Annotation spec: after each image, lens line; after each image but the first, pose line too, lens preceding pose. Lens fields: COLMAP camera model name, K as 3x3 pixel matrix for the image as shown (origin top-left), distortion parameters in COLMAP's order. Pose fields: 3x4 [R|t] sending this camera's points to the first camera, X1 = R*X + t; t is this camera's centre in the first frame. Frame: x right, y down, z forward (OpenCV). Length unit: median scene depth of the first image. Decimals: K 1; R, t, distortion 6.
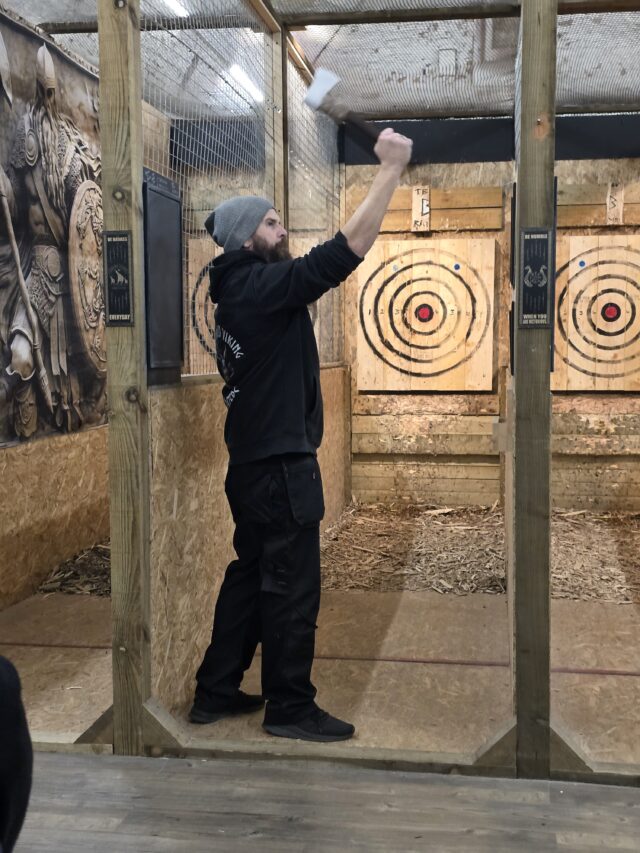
lens RADIAL K [[1133.9, 0, 333.0], [0, 1133.9, 450.4], [0, 0, 1]] dist [0.199751, -0.537127]
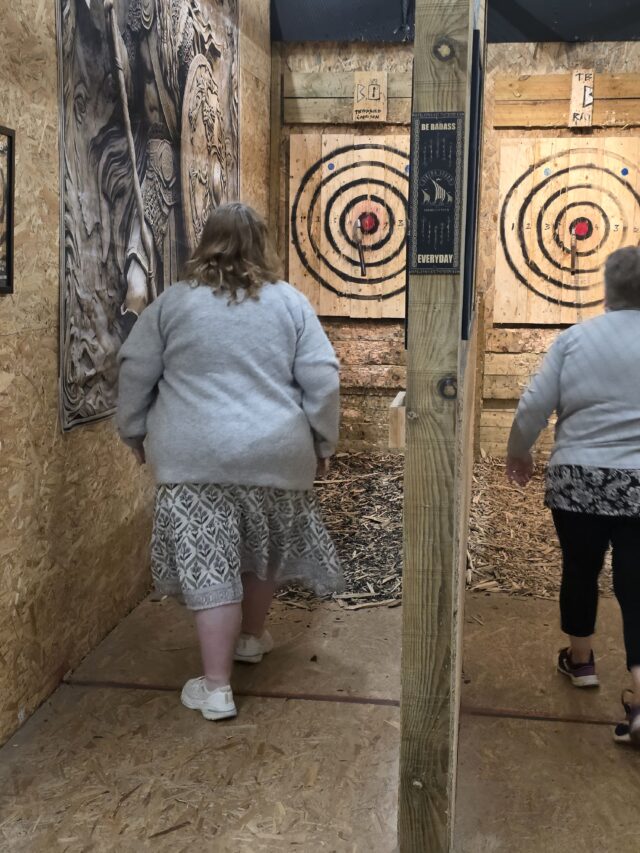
lens RADIAL K [[1129.7, 0, 330.2], [0, 1129.7, 439.9], [0, 0, 1]] dist [0.165744, -0.416559]
pose [[0.999805, 0.010398, 0.016768, -0.137675], [-0.011628, 0.997115, 0.075007, -0.035724], [-0.015940, -0.075187, 0.997042, 0.215887]]
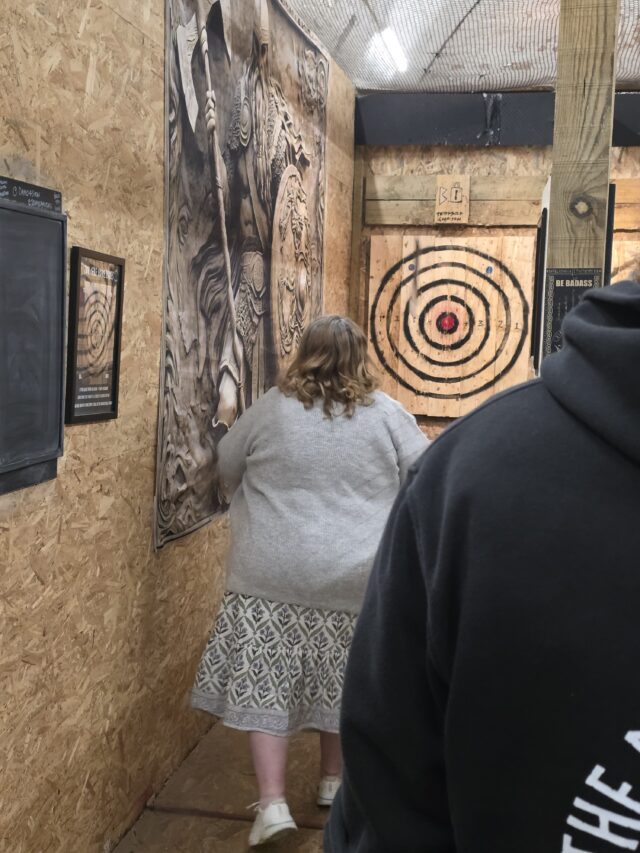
lens RADIAL K [[1129.1, 0, 319.7], [0, 1129.1, 441.1], [0, 0, 1]] dist [0.192523, -0.548334]
pose [[0.998737, 0.029043, -0.041011, -0.158419], [-0.028491, 0.999496, 0.013969, -0.059194], [0.041396, -0.012783, 0.999061, 0.226843]]
